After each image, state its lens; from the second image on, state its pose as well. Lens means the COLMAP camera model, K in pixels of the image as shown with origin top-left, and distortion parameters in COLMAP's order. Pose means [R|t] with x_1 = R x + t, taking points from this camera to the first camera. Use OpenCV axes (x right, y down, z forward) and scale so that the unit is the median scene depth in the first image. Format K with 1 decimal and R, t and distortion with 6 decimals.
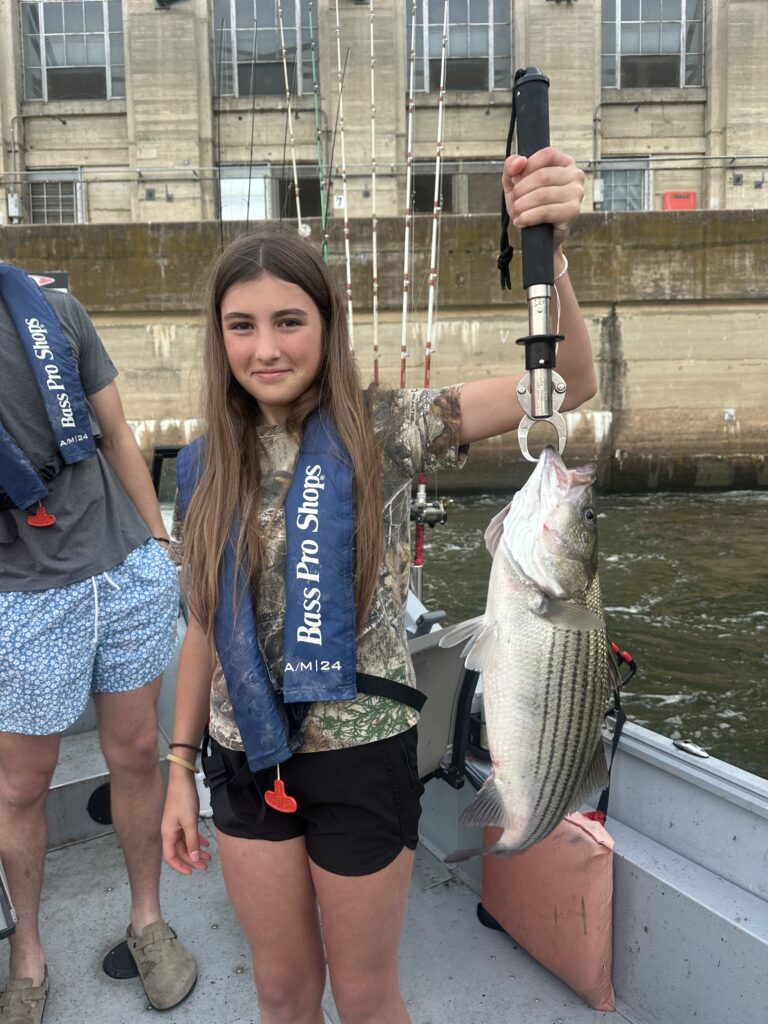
lens RADIAL K [[738.8, 0, 384.3], [0, 738.8, 510.7], [0, 0, 1]] dist [0.002776, -0.021105]
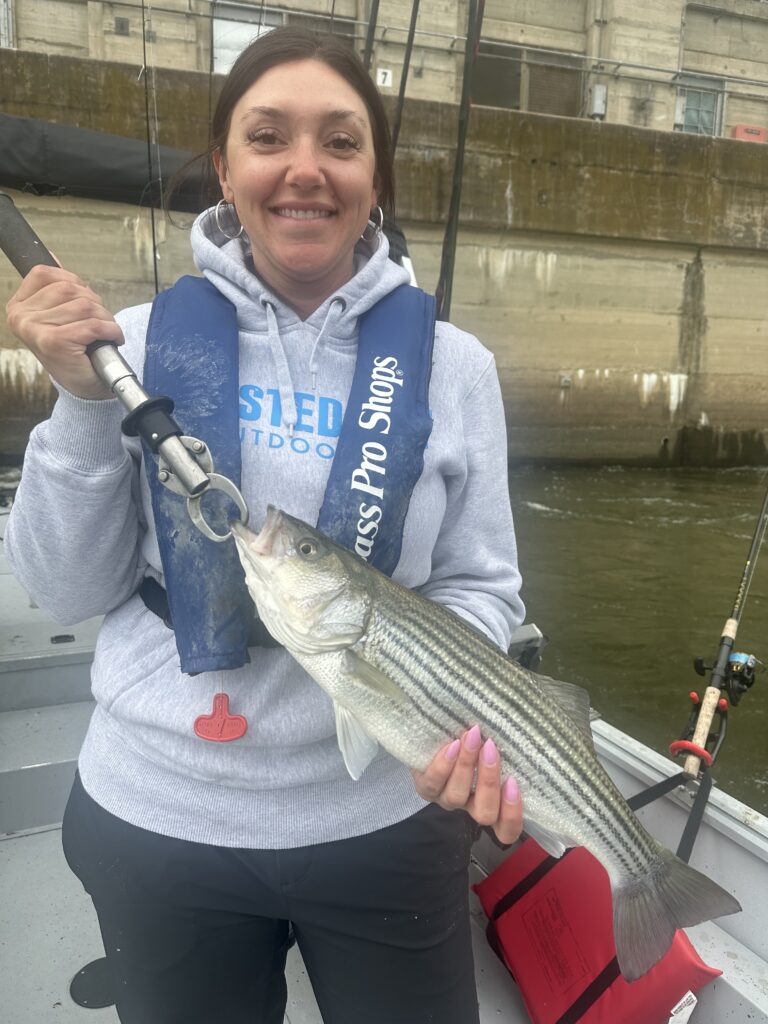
lens RADIAL K [[738.8, 0, 386.9], [0, 738.8, 520.8], [0, 0, 1]] dist [0.002776, -0.021105]
pose [[0.968649, 0.002802, 0.248417, -0.247842], [-0.023229, 0.996577, 0.079336, -0.023131], [-0.247345, -0.082619, 0.965399, 0.230107]]
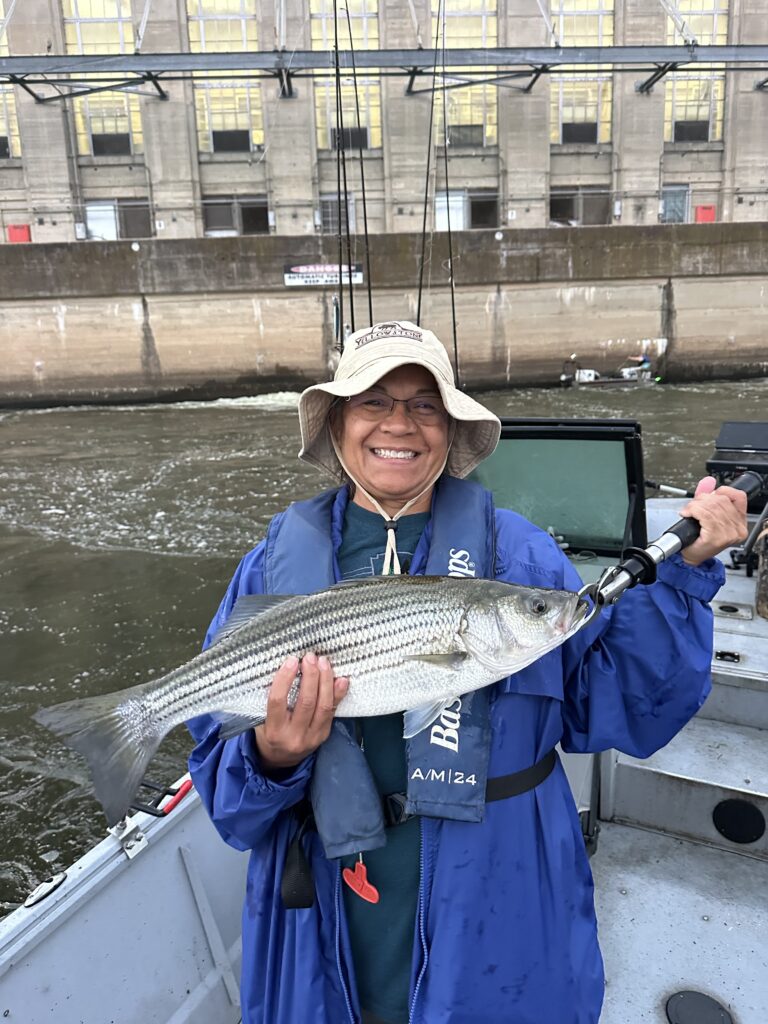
lens RADIAL K [[738.8, 0, 390.1], [0, 738.8, 518.4], [0, 0, 1]] dist [0.002776, -0.021105]
pose [[0.997908, -0.032114, 0.056117, -0.463358], [0.024573, 0.991177, 0.130250, 0.045334], [-0.059805, -0.128599, 0.989892, -0.762478]]
